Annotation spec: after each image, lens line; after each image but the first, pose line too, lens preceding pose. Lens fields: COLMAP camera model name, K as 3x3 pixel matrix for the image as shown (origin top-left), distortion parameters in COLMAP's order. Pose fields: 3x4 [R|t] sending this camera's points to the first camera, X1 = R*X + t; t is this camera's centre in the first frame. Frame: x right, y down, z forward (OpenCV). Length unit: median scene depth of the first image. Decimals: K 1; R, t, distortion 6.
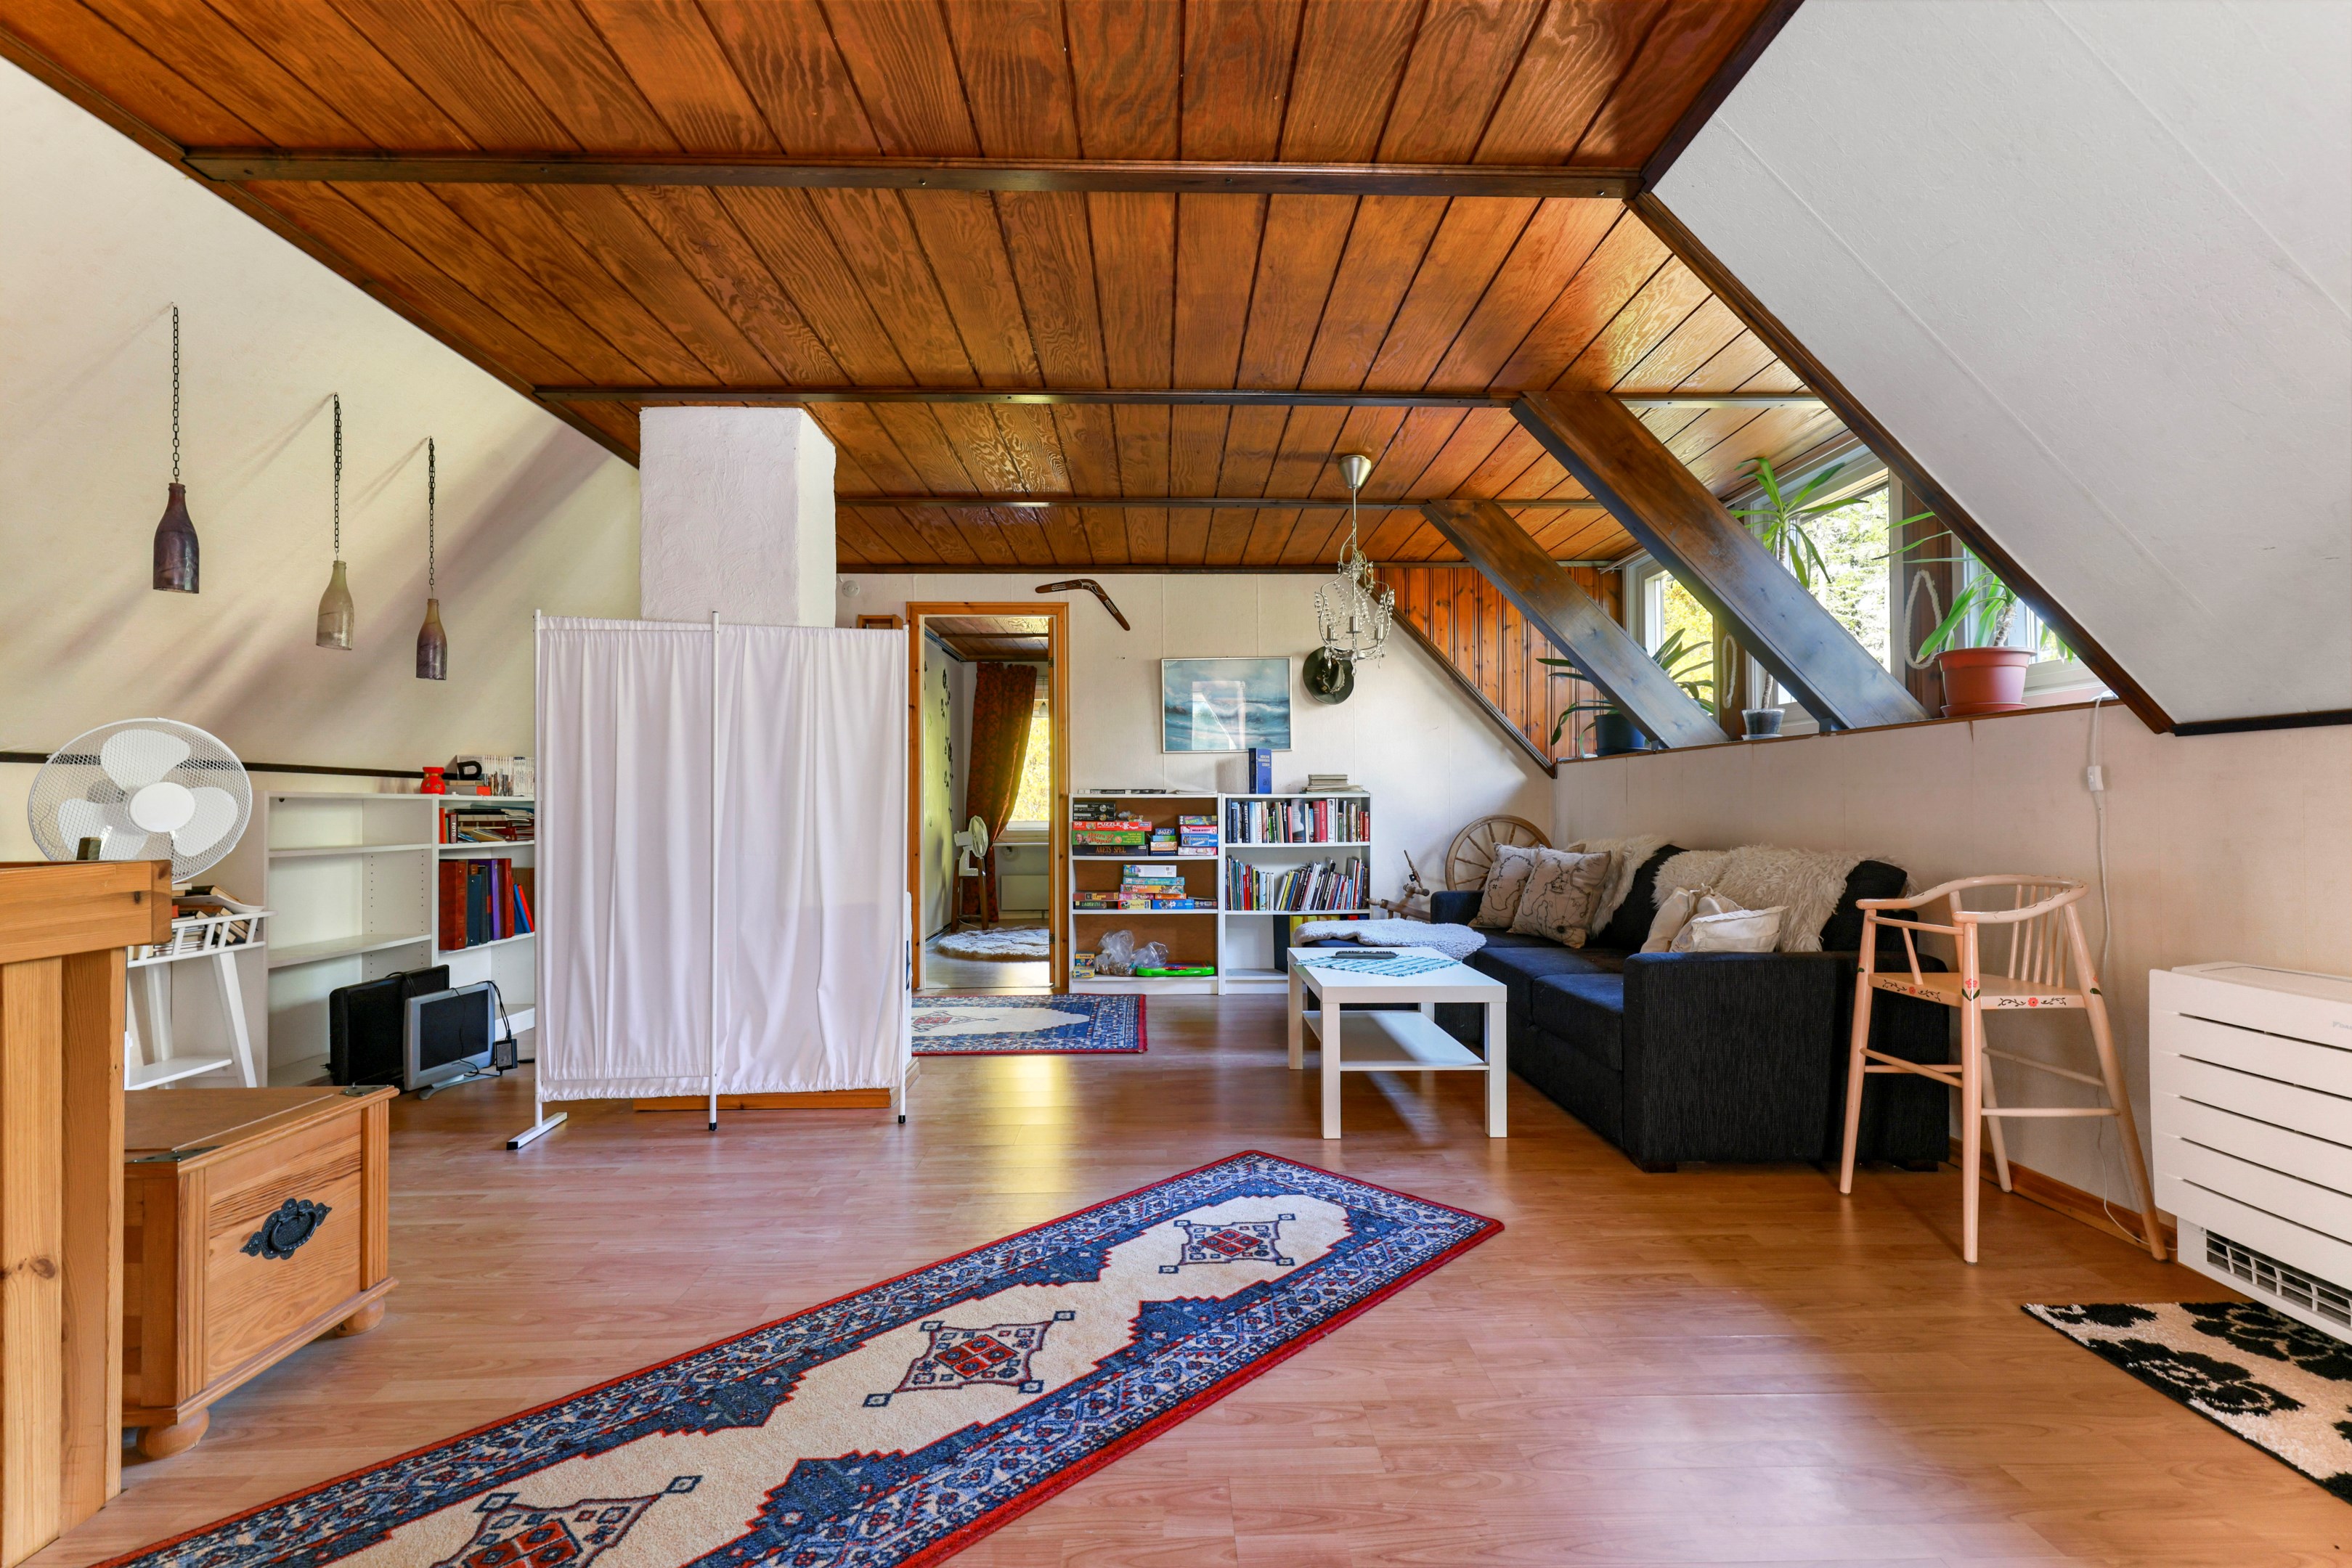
lens RADIAL K [[1076.8, 0, 1182.4], [0, 1076.8, 799.0], [0, 0, 1]] dist [0.002373, 0.001527]
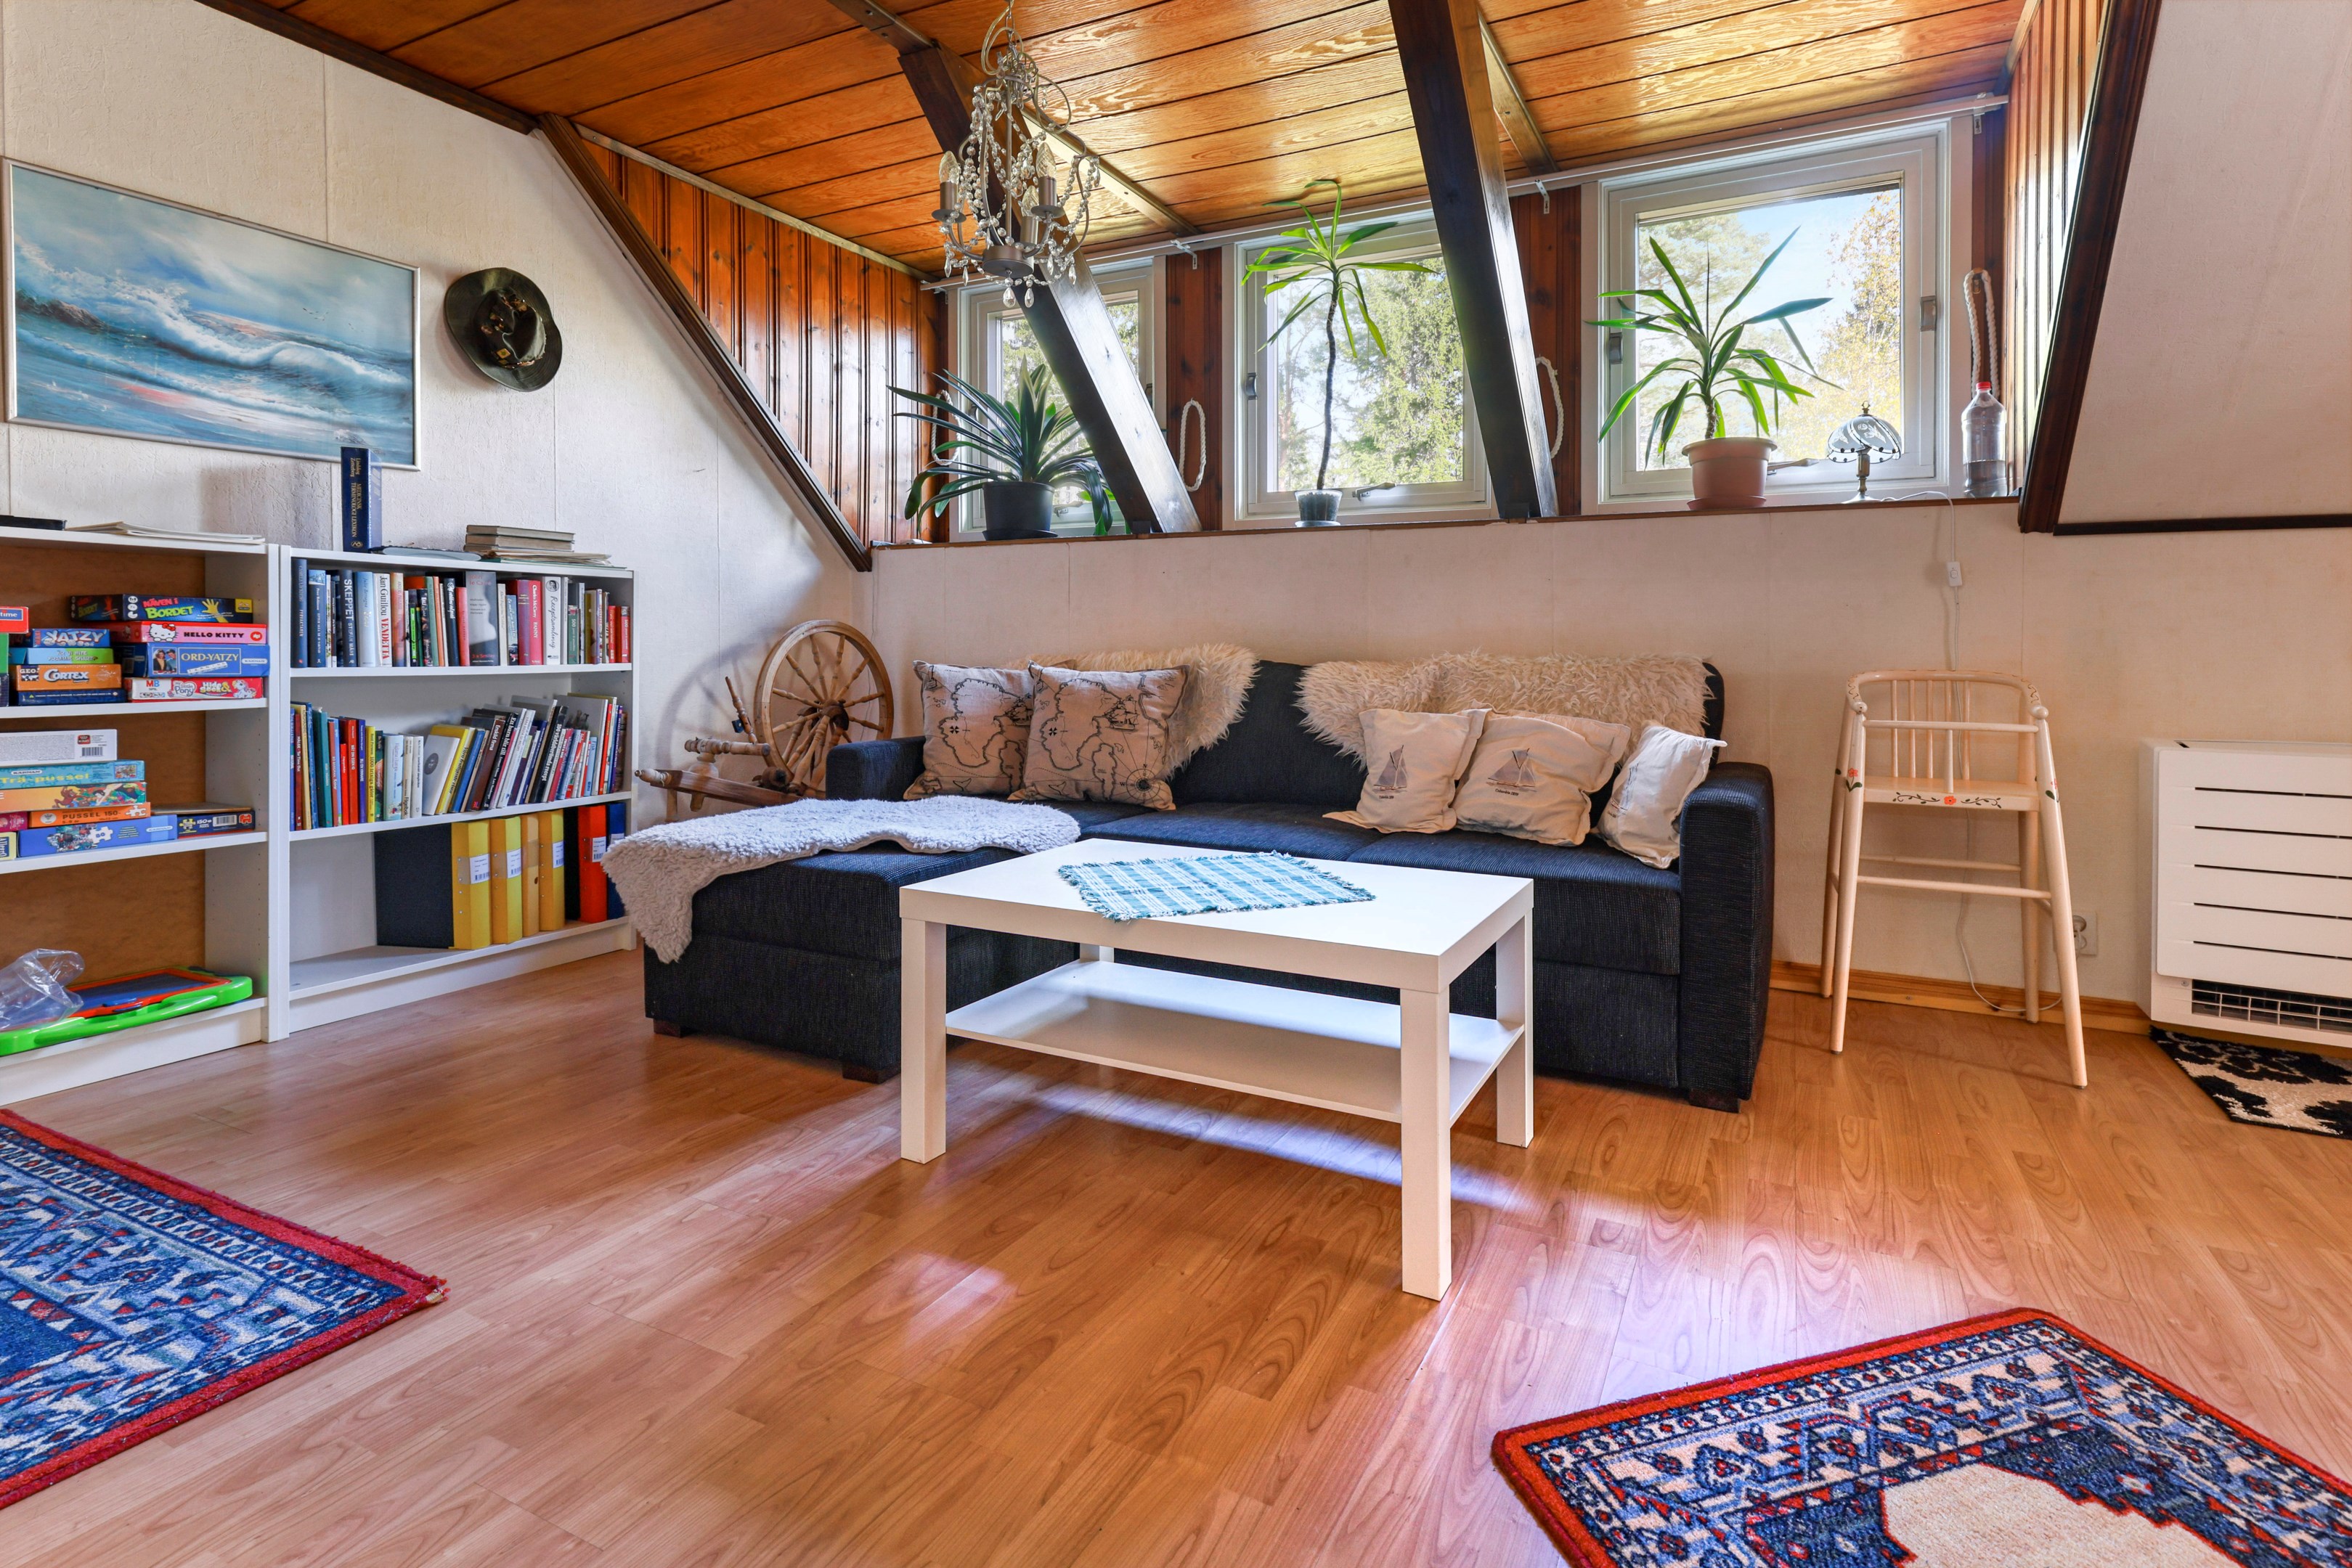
lens RADIAL K [[1076.8, 0, 1157.7], [0, 1076.8, 666.0], [0, 0, 1]] dist [0.002373, 0.001527]
pose [[0.449318, -0.003111, 0.893367, -0.180403], [-0.017287, 0.999776, 0.012176, 0.029985], [-0.893205, -0.020914, 0.449163, 0.525168]]
